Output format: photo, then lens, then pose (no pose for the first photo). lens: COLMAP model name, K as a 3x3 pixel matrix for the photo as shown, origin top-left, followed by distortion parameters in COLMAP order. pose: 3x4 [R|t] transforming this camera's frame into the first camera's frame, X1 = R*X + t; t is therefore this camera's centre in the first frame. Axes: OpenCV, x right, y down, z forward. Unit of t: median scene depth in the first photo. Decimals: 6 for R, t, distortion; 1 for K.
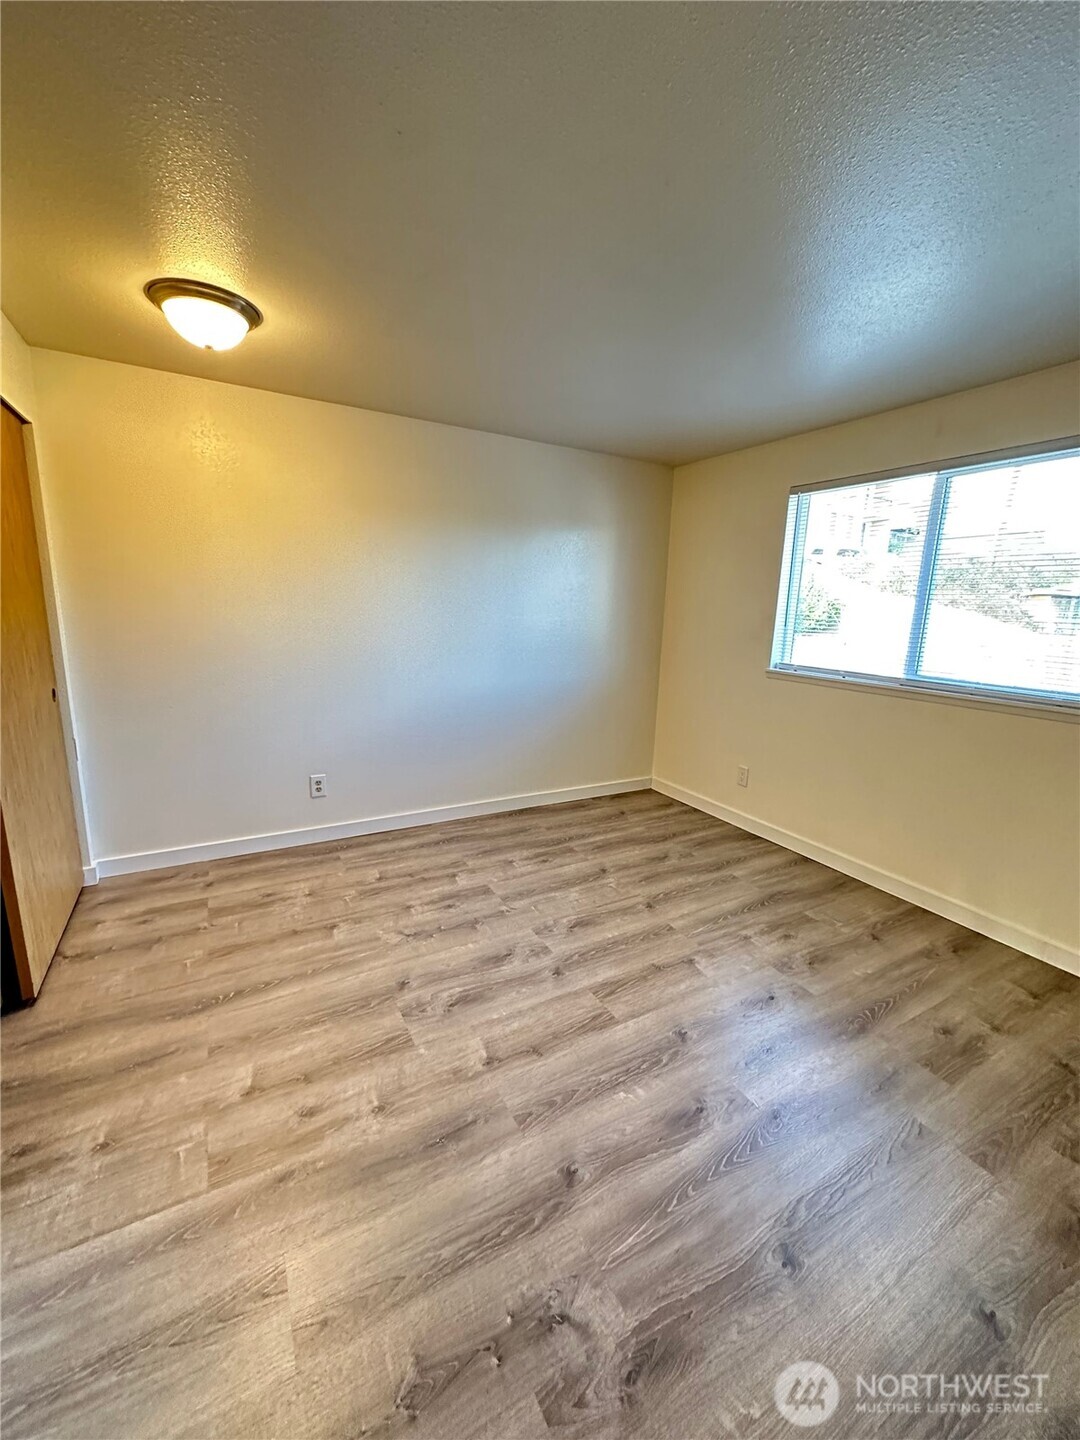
lens RADIAL K [[573.0, 0, 540.0], [0, 573.0, 720.0], [0, 0, 1]] dist [-0.002138, 0.000397]
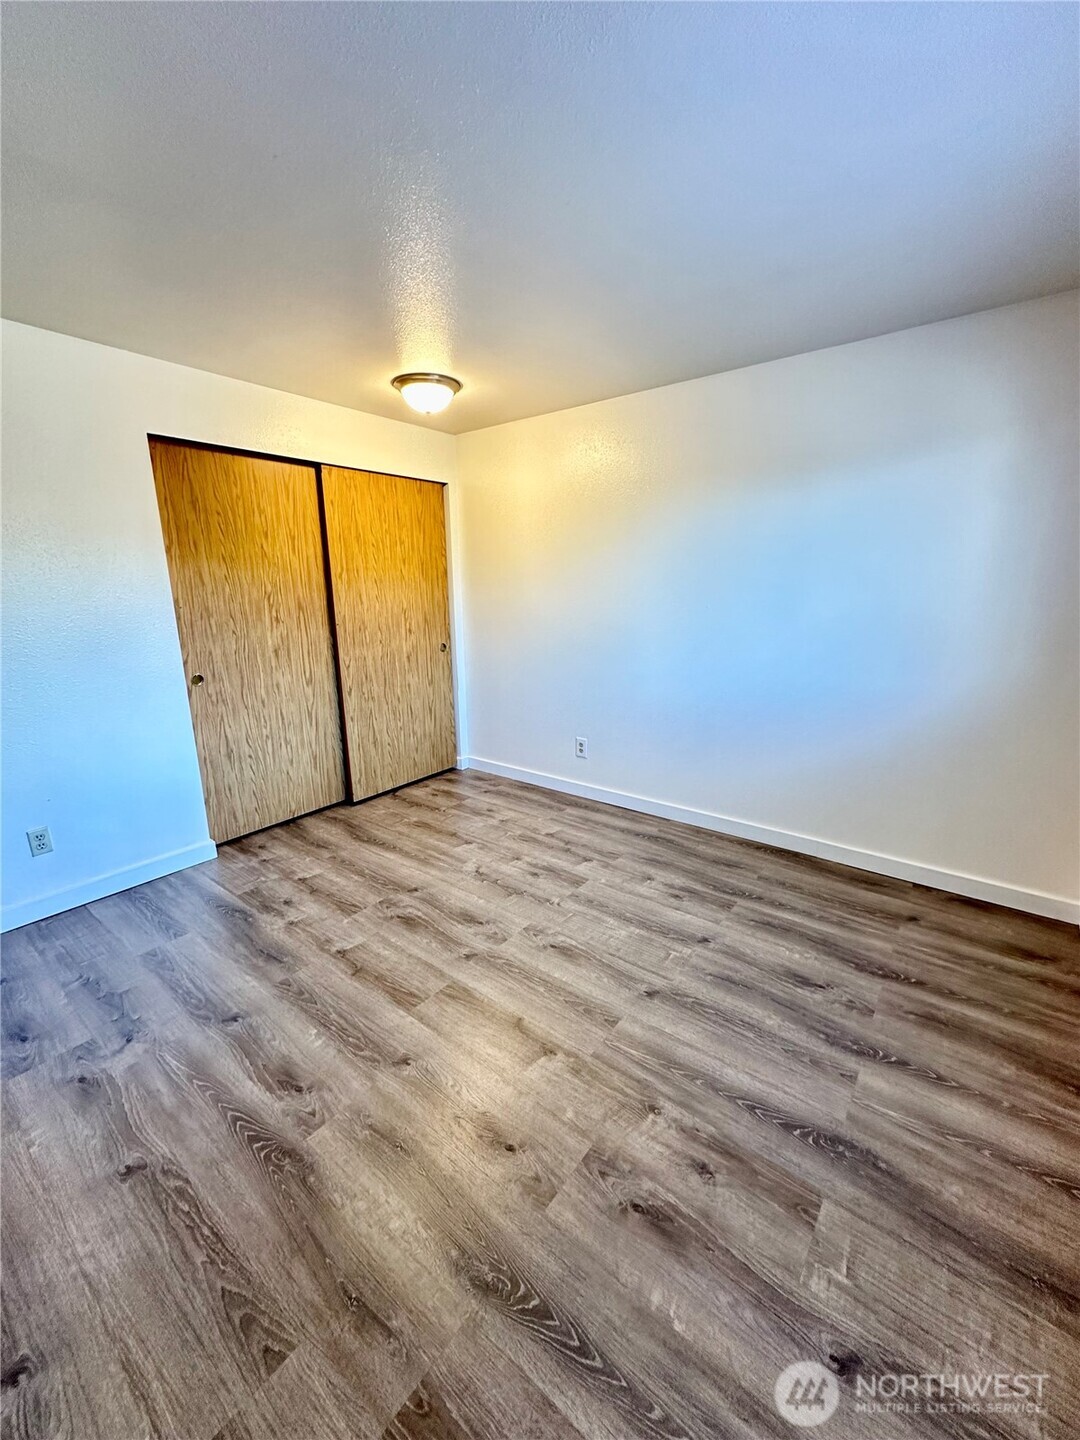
lens RADIAL K [[573.0, 0, 540.0], [0, 573.0, 720.0], [0, 0, 1]] dist [-0.002138, 0.000397]
pose [[0.383913, 0.177330, -0.906182, 0.745161], [-0.158482, 0.979477, 0.124531, -0.083762], [0.909667, 0.095804, 0.404137, 0.556832]]
